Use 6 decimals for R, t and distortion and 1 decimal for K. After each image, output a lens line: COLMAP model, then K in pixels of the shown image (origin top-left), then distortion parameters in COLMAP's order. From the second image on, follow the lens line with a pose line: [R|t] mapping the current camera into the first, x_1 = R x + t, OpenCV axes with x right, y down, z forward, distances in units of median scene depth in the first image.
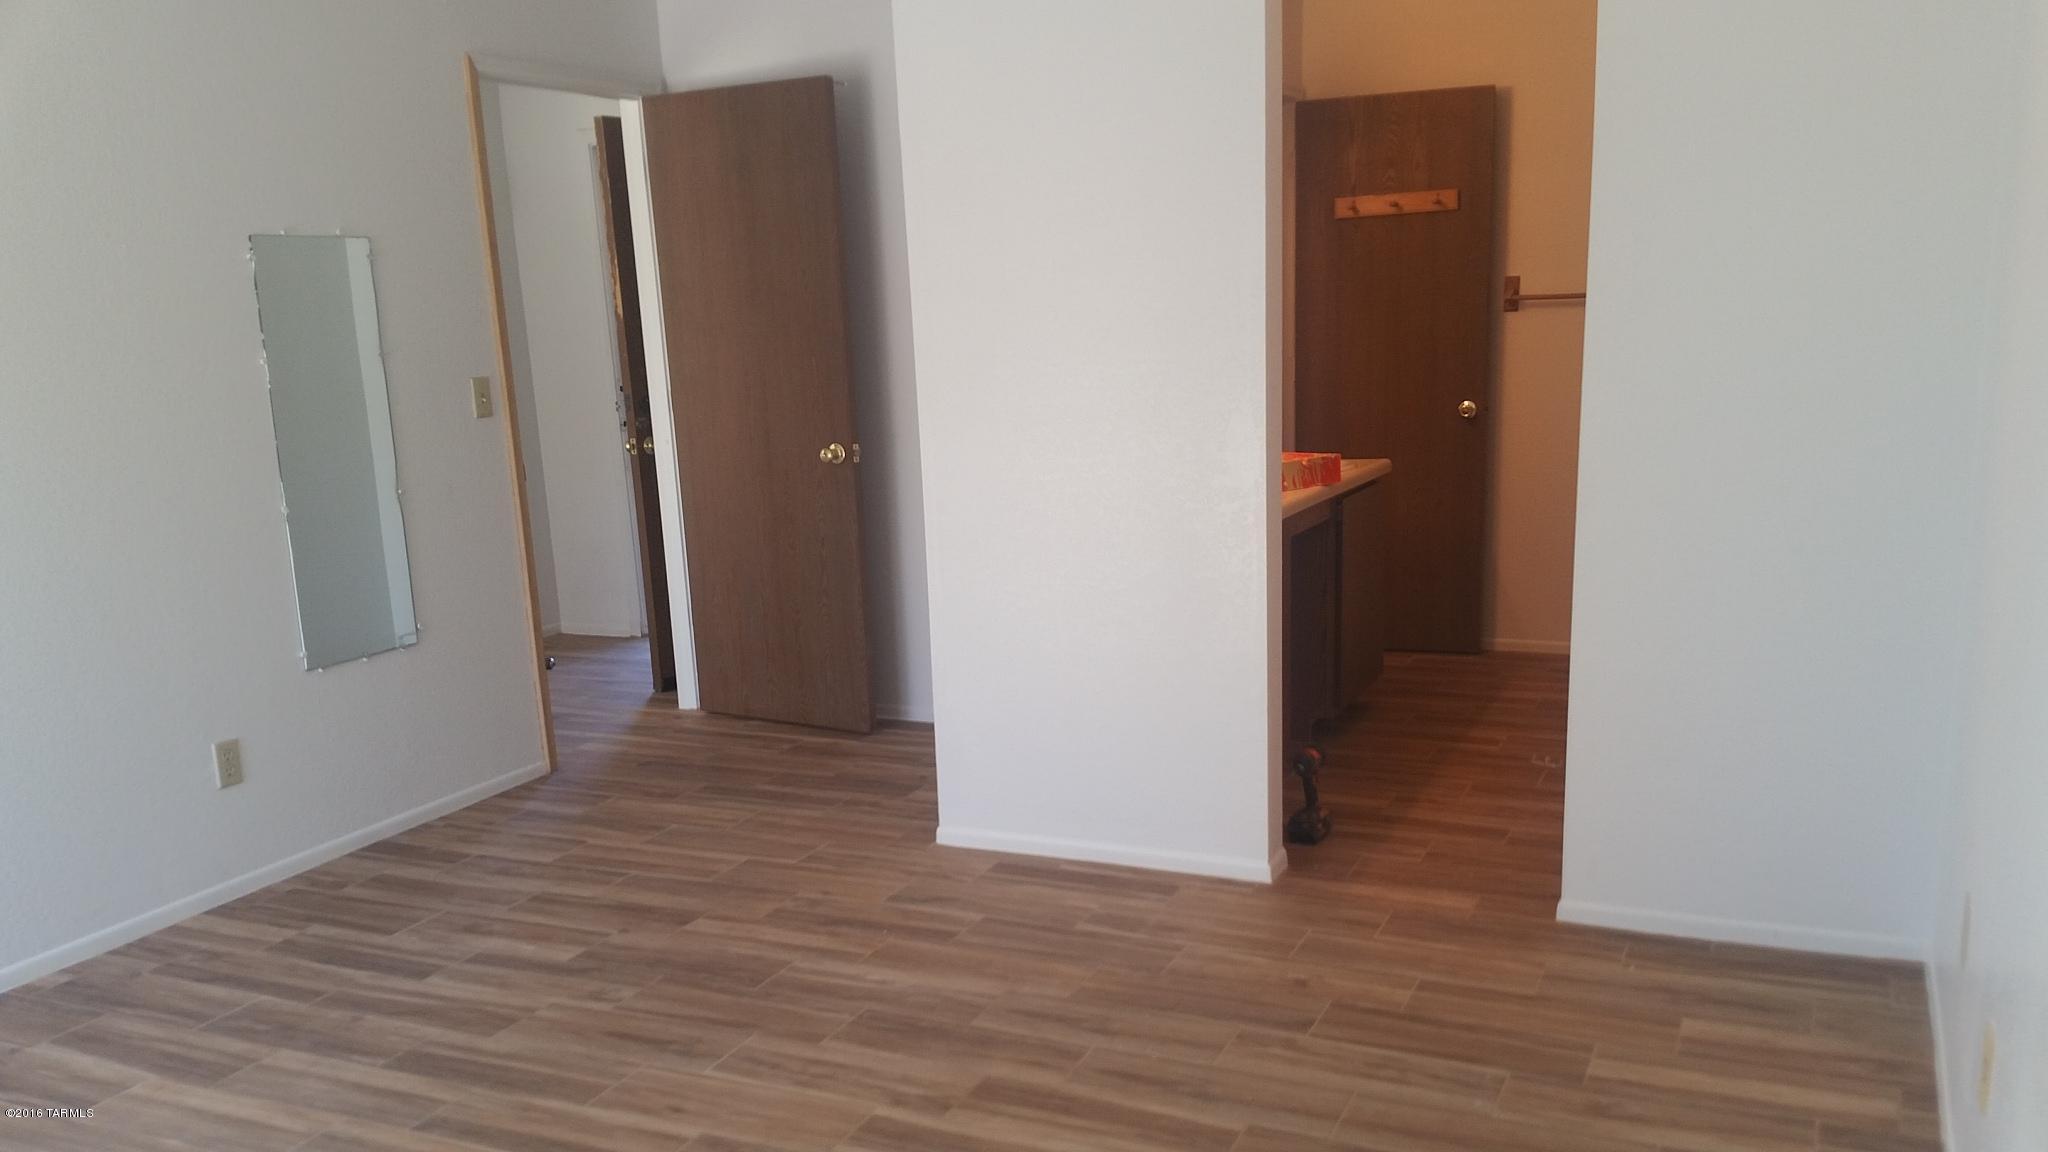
lens RADIAL K [[1679.0, 0, 1029.2], [0, 1679.0, 595.3], [0, 0, 1]] dist [0.030758, -0.036065]
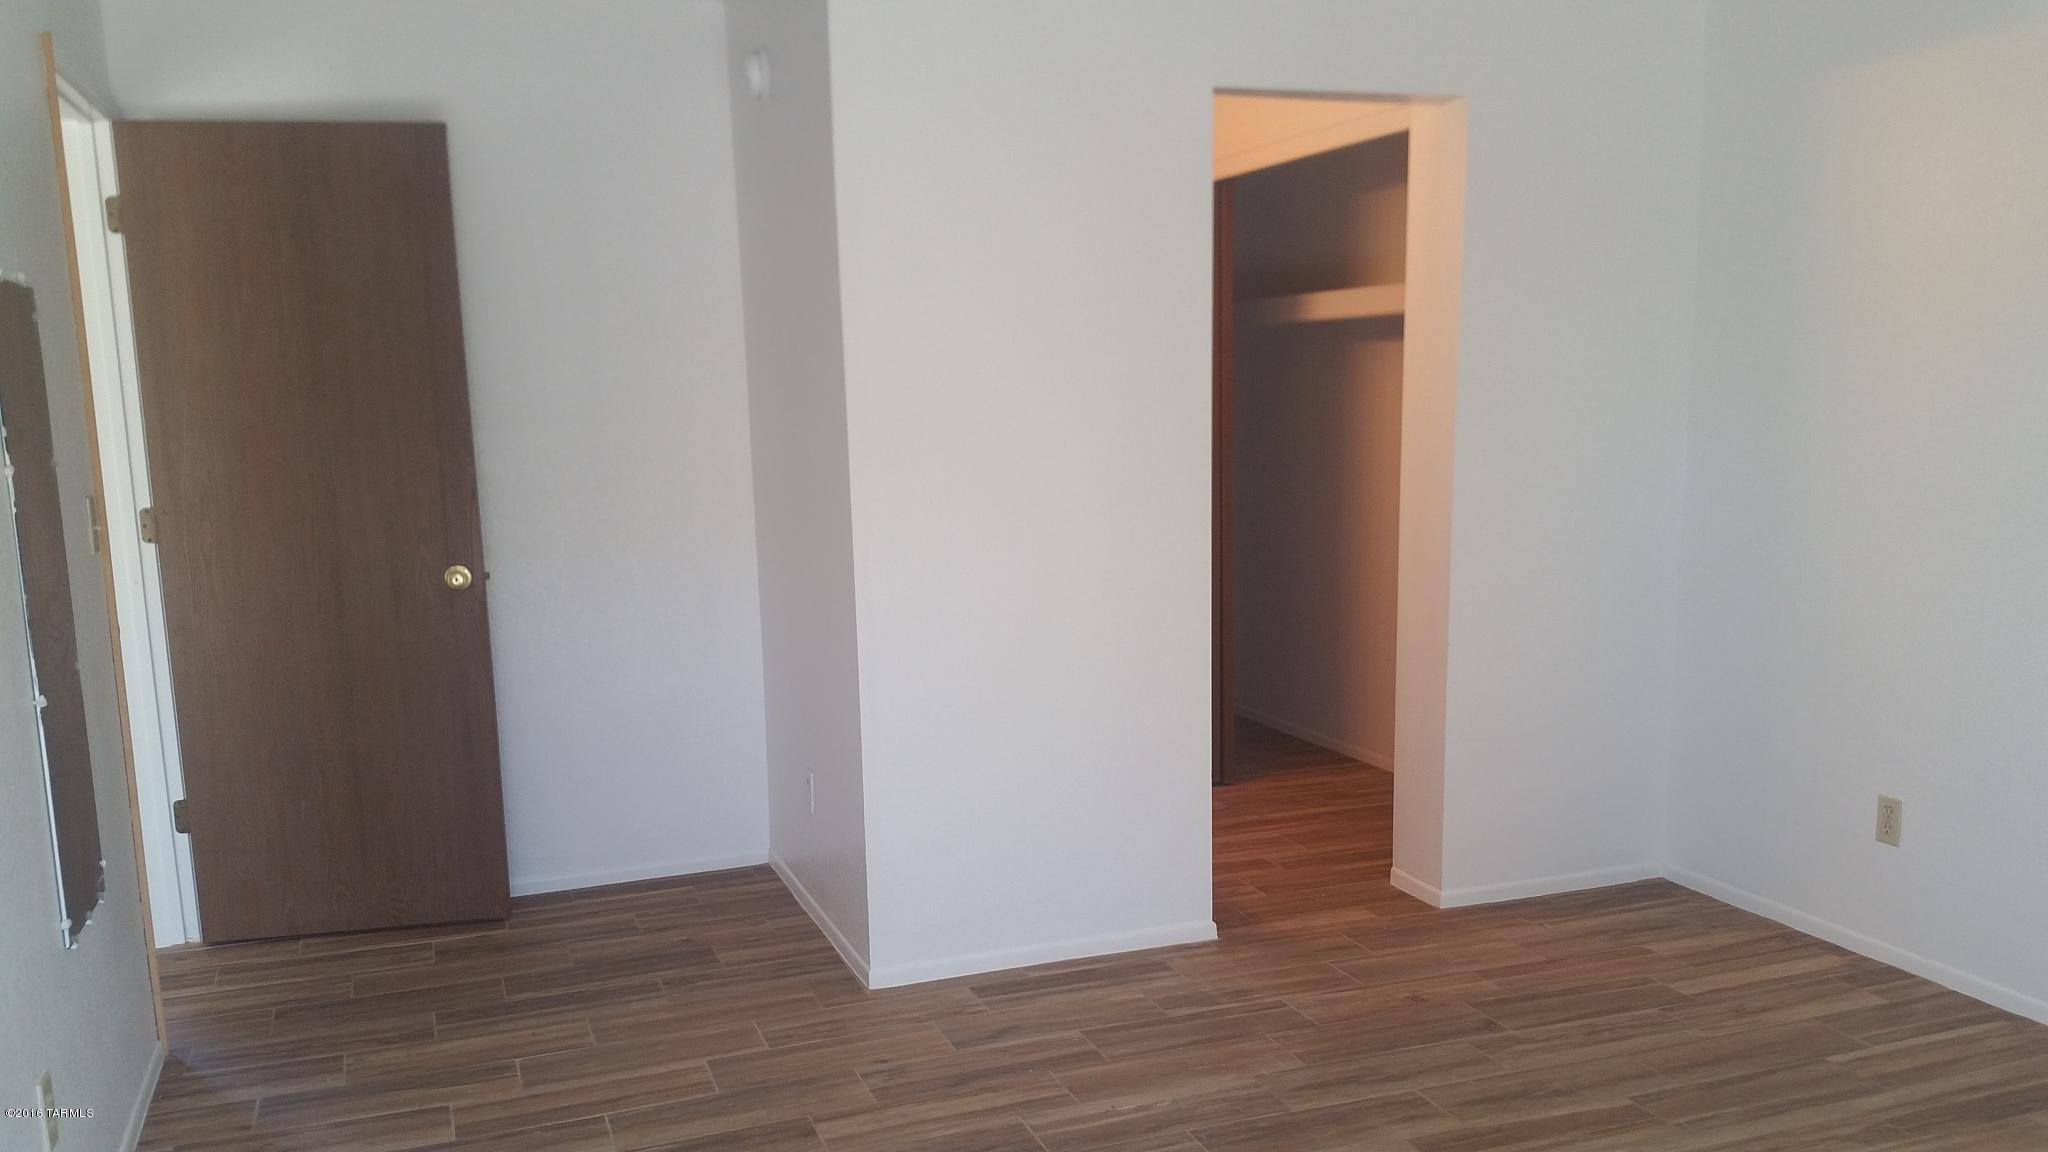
lens RADIAL K [[1679.0, 0, 1029.6], [0, 1679.0, 571.7], [0, 0, 1]] dist [0.030758, -0.036065]
pose [[0.716146, -0.059259, 0.695431, -0.710854], [0.123200, 0.991476, -0.042384, -0.028080], [-0.686991, 0.116030, 0.717342, 0.327908]]
